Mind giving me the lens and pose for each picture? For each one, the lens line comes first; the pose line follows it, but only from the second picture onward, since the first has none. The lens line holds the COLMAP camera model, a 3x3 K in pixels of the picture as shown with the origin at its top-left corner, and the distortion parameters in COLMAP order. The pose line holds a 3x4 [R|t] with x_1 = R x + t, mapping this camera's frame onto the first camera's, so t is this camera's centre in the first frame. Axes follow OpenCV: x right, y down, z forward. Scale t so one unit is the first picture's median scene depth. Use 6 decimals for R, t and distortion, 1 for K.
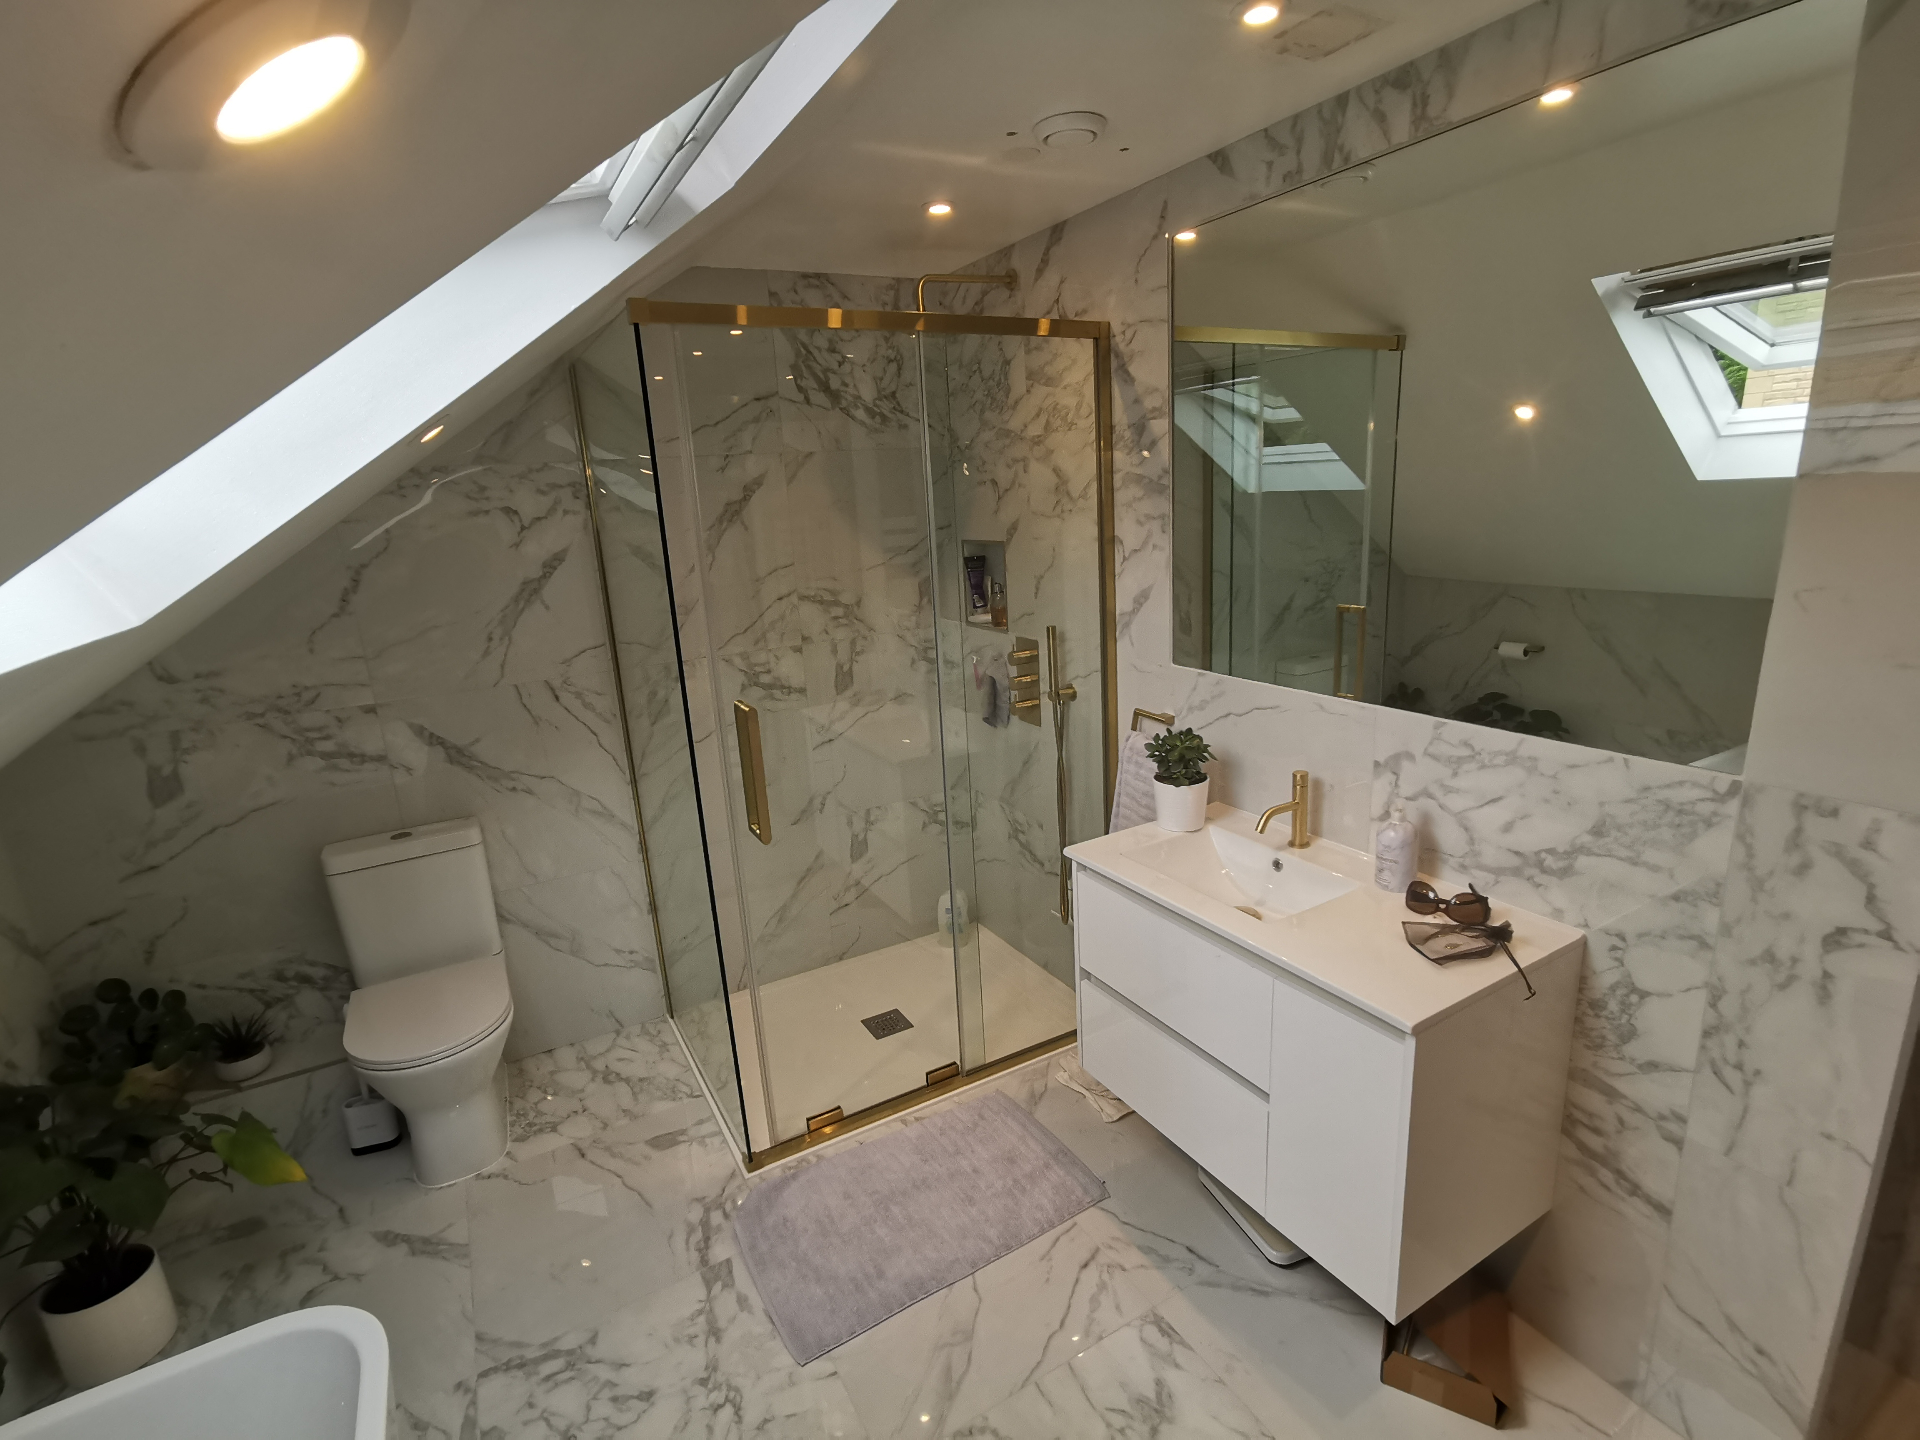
lens RADIAL K [[920.4, 0, 962.0], [0, 920.4, 727.2], [0, 0, 1]] dist [-0.044701, 0.040425]
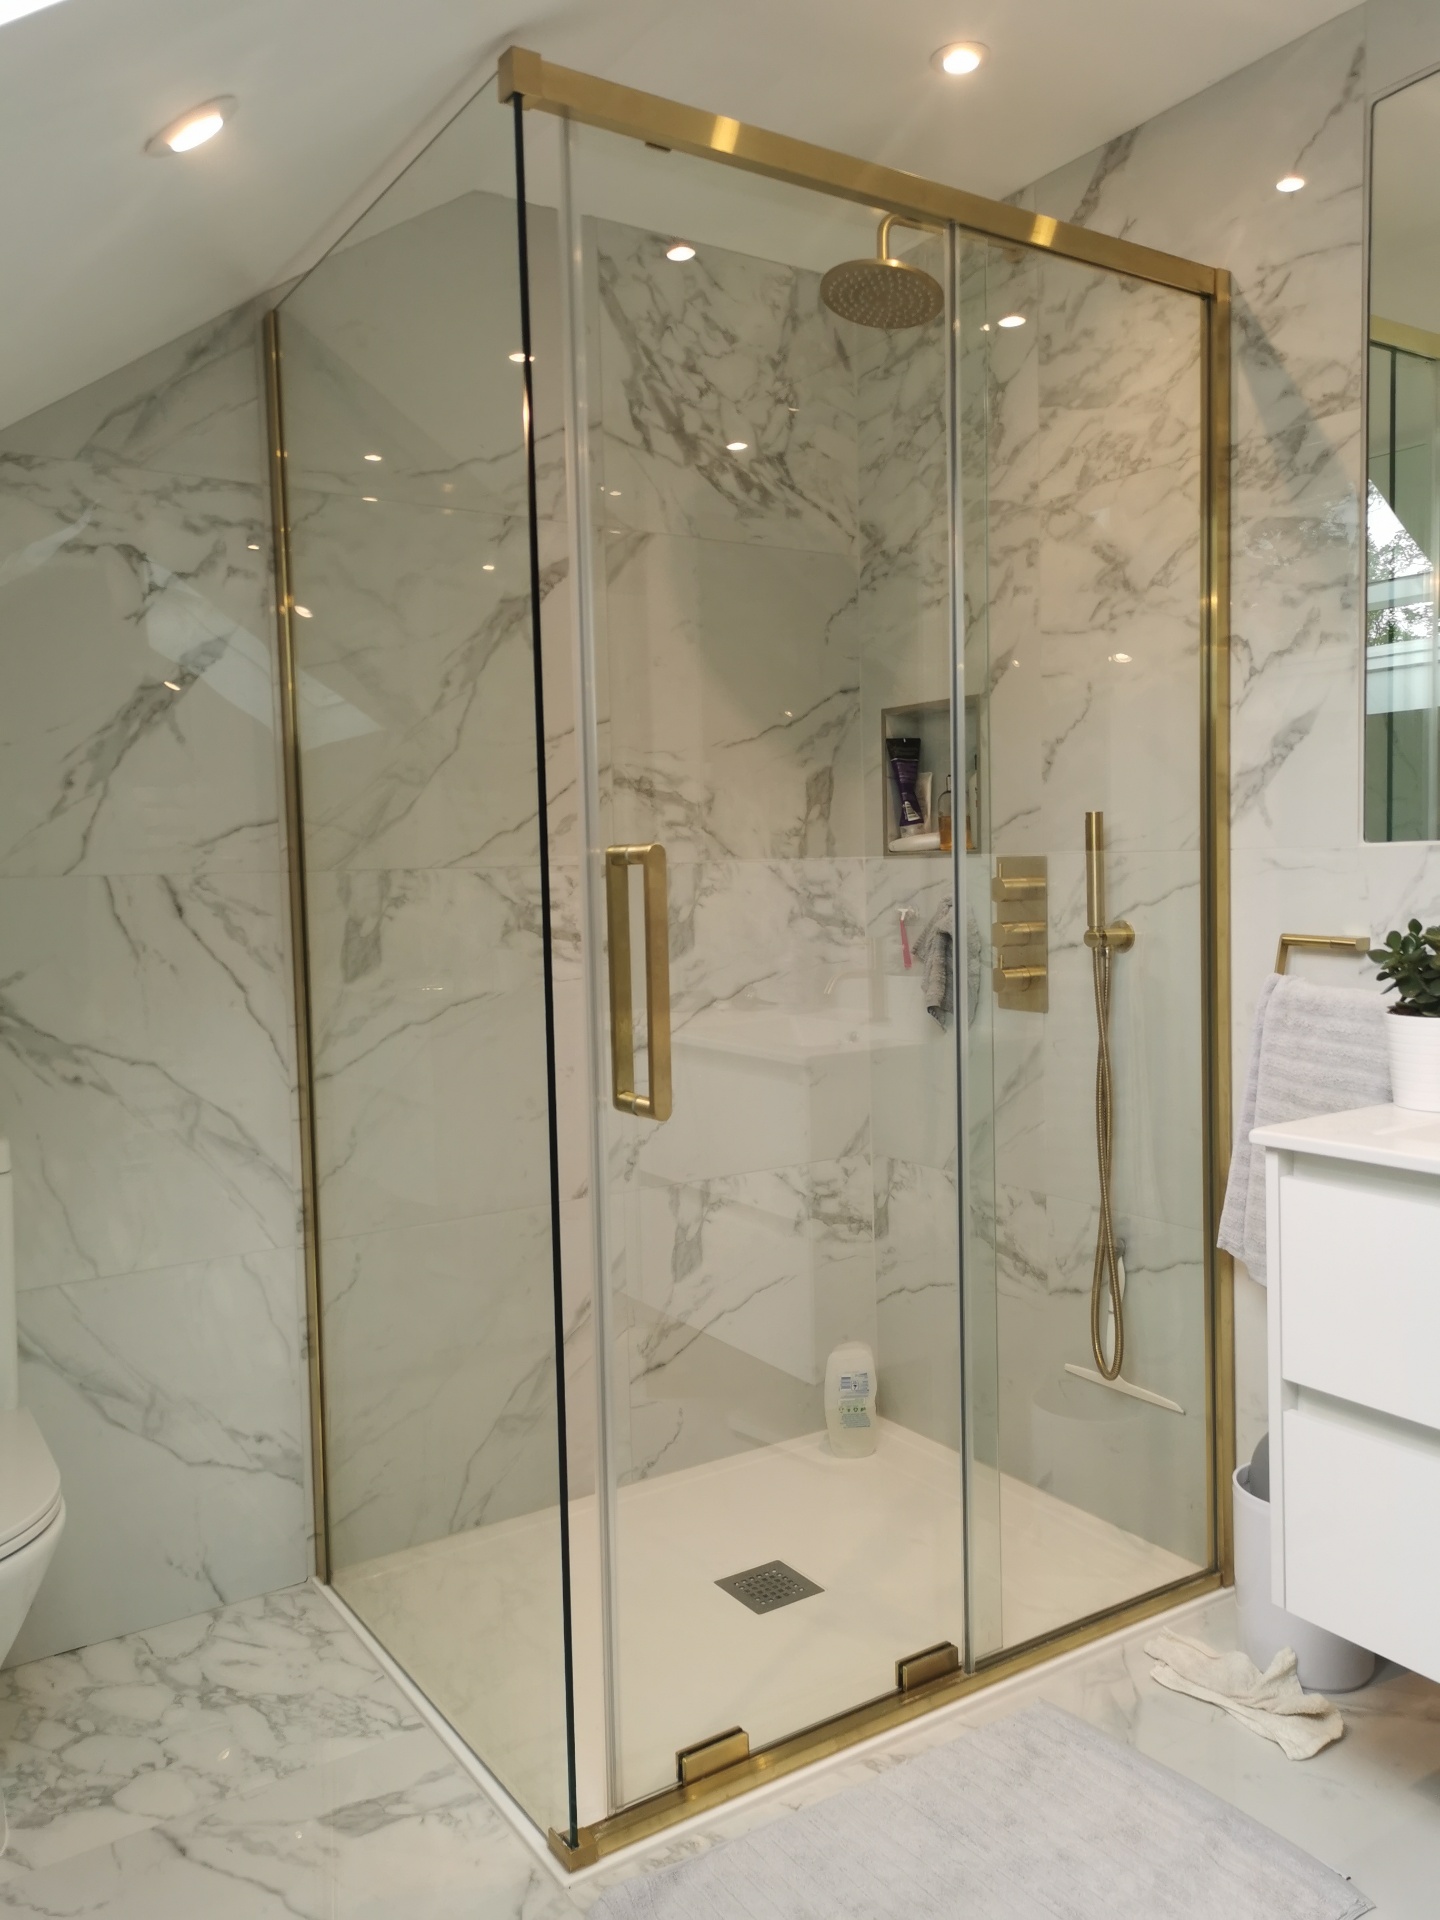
lens RADIAL K [[1463.6, 0, 720.0], [0, 1463.6, 960.0], [0, 0, 1]] dist [0.058869, -0.051503]
pose [[0.997201, 0.027781, 0.069412, -0.202184], [-0.013646, 0.980436, -0.196363, 0.168140], [-0.073509, 0.194866, 0.978071, 0.160788]]
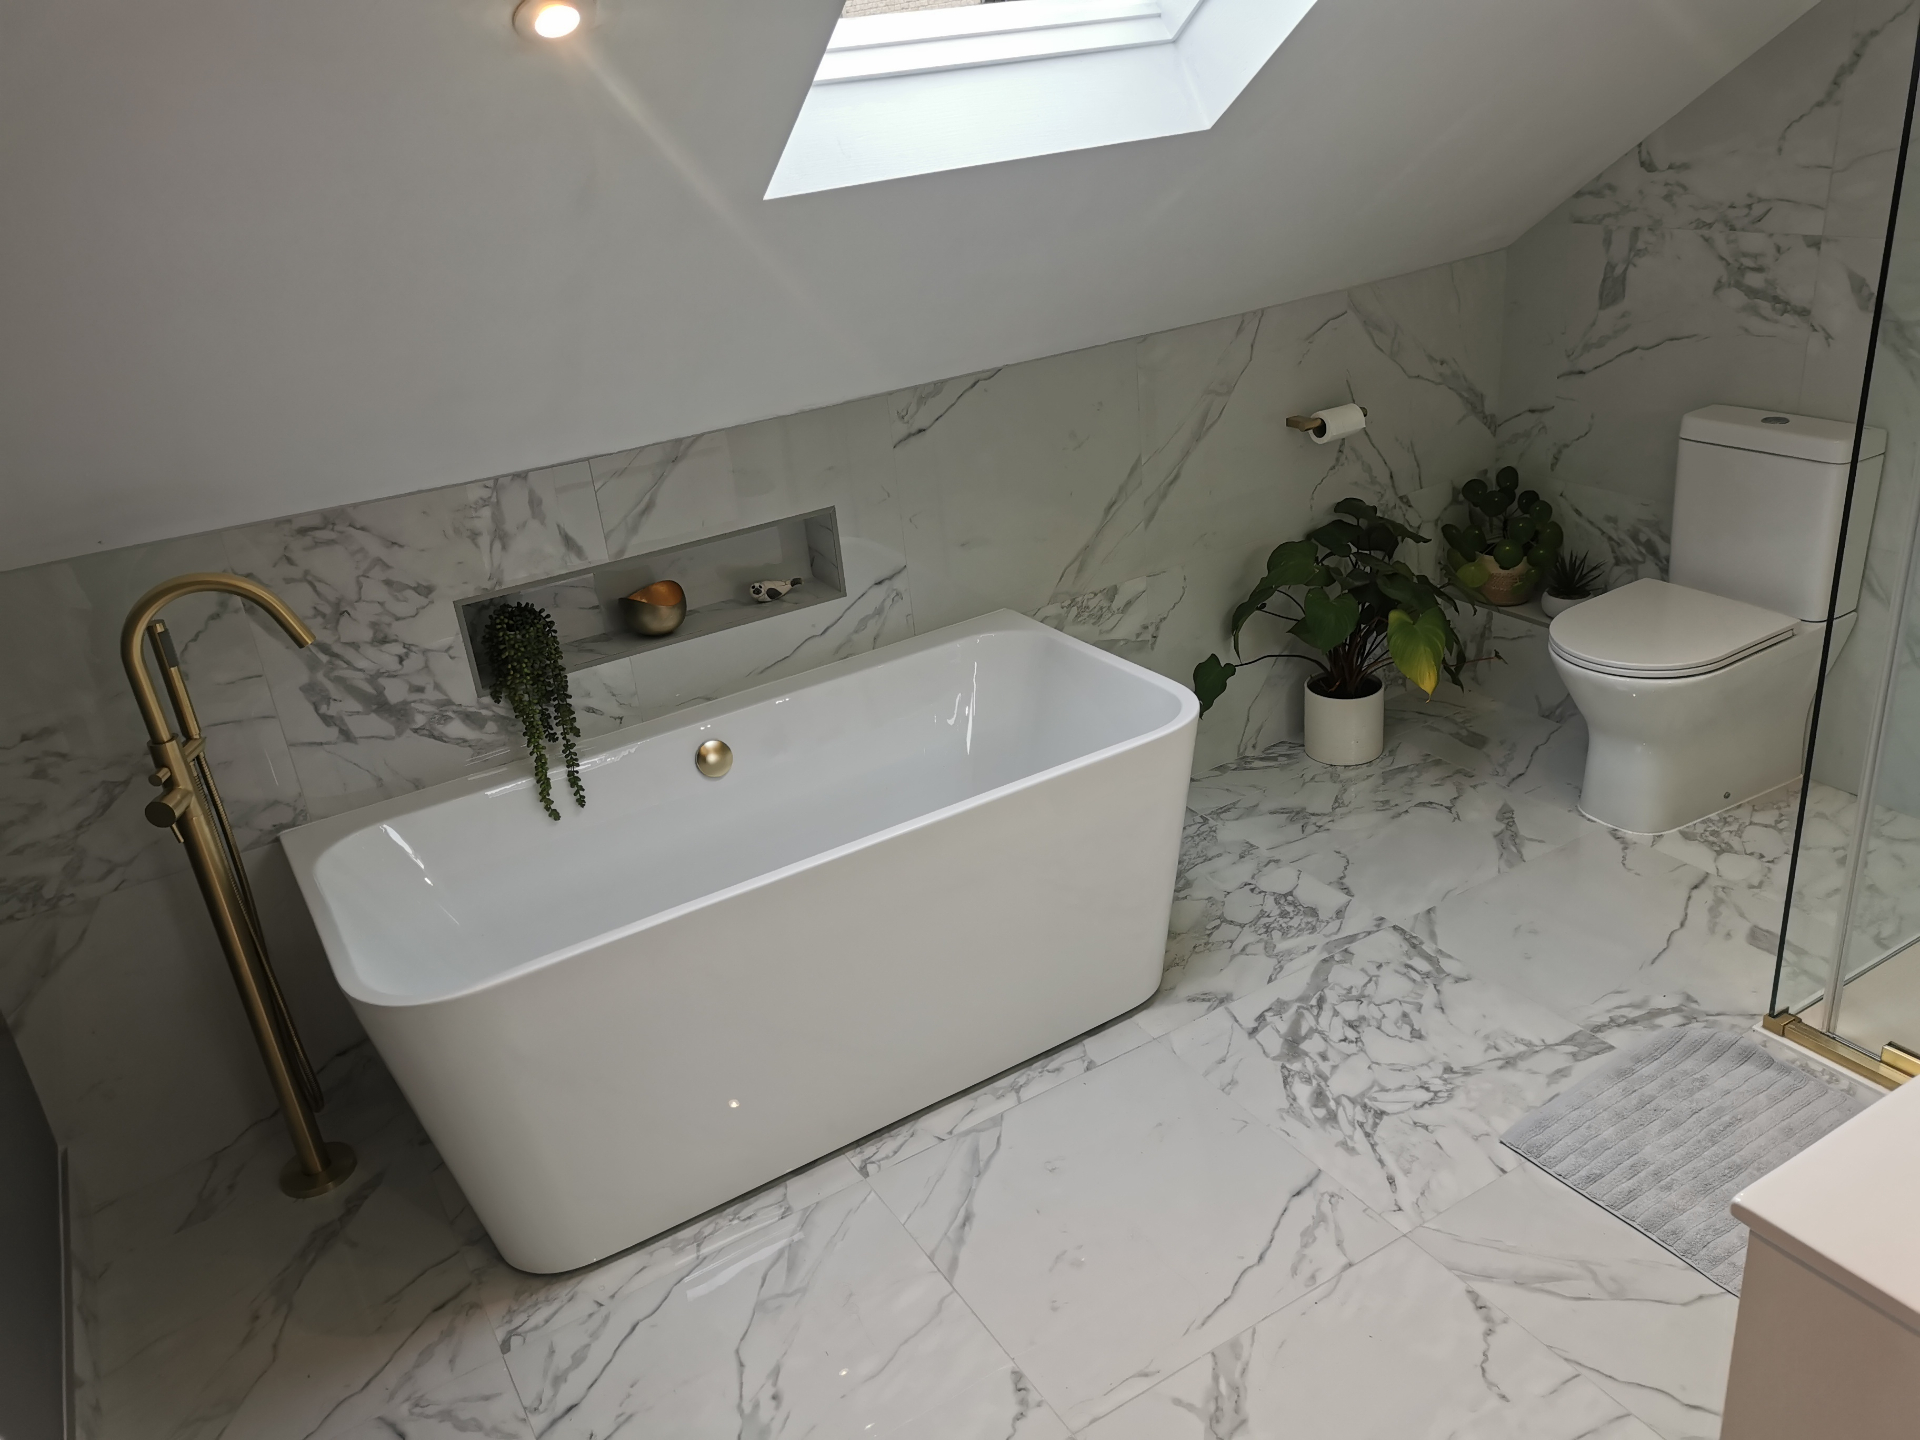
lens RADIAL K [[1463.6, 0, 949.1], [0, 1463.6, 722.1], [0, 0, 1]] dist [0.058869, -0.051503]
pose [[0.015613, 0.466866, -0.884190, 0.583894], [-0.154426, 0.874814, 0.459188, -0.122313], [0.987881, 0.129373, 0.085755, 0.237773]]
